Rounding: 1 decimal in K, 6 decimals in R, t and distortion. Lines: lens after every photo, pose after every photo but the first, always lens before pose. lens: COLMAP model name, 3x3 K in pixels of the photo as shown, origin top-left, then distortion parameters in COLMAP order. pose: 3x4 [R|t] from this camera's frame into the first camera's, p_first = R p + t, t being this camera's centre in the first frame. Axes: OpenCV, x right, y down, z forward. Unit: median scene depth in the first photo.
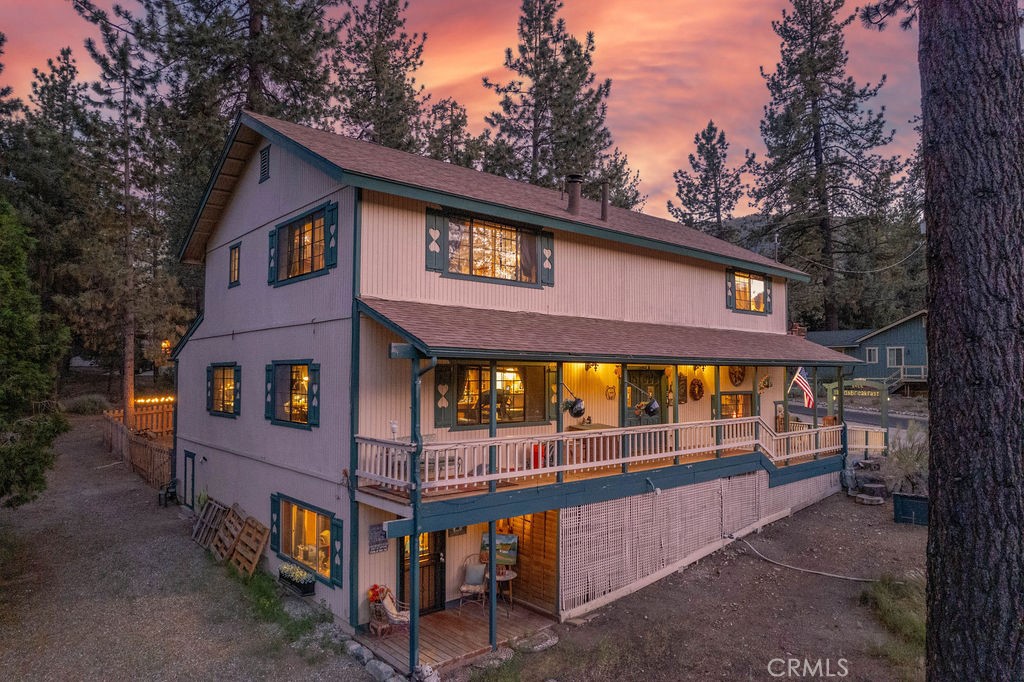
lens RADIAL K [[654.8, 0, 510.9], [0, 654.8, 344.1], [0, 0, 1]] dist [-0.069436, 0.054053]
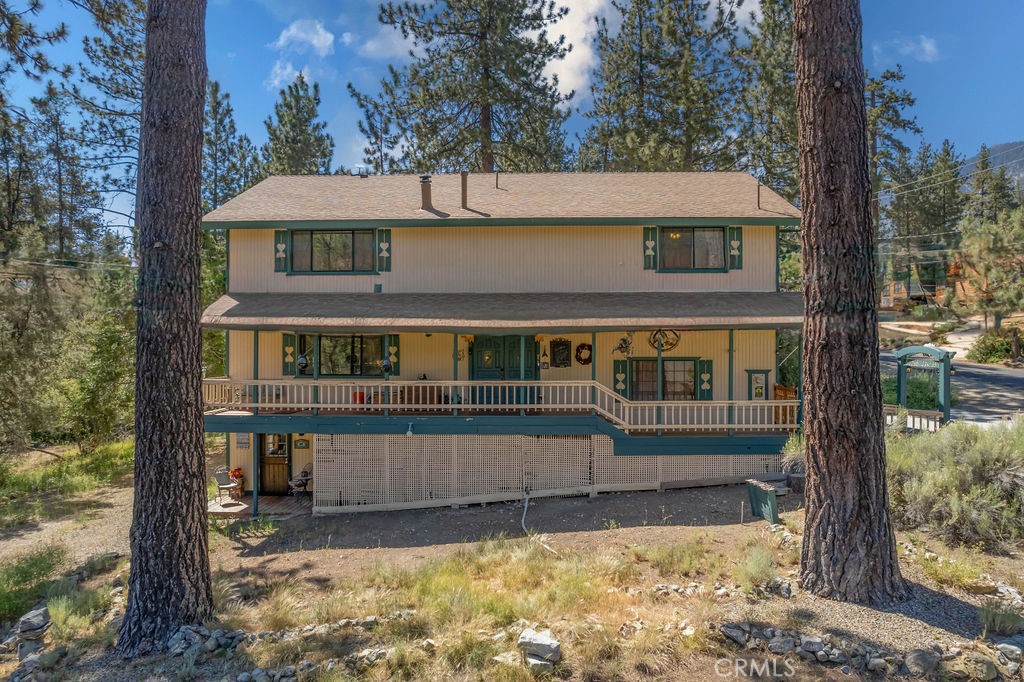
lens RADIAL K [[654.8, 0, 516.5], [0, 654.8, 337.2], [0, 0, 1]] dist [-0.069436, 0.054053]
pose [[0.729440, -0.015935, -0.683859, 1.338993], [0.034111, 0.999332, 0.013098, 0.039350], [0.683194, -0.032882, 0.729496, 0.274015]]
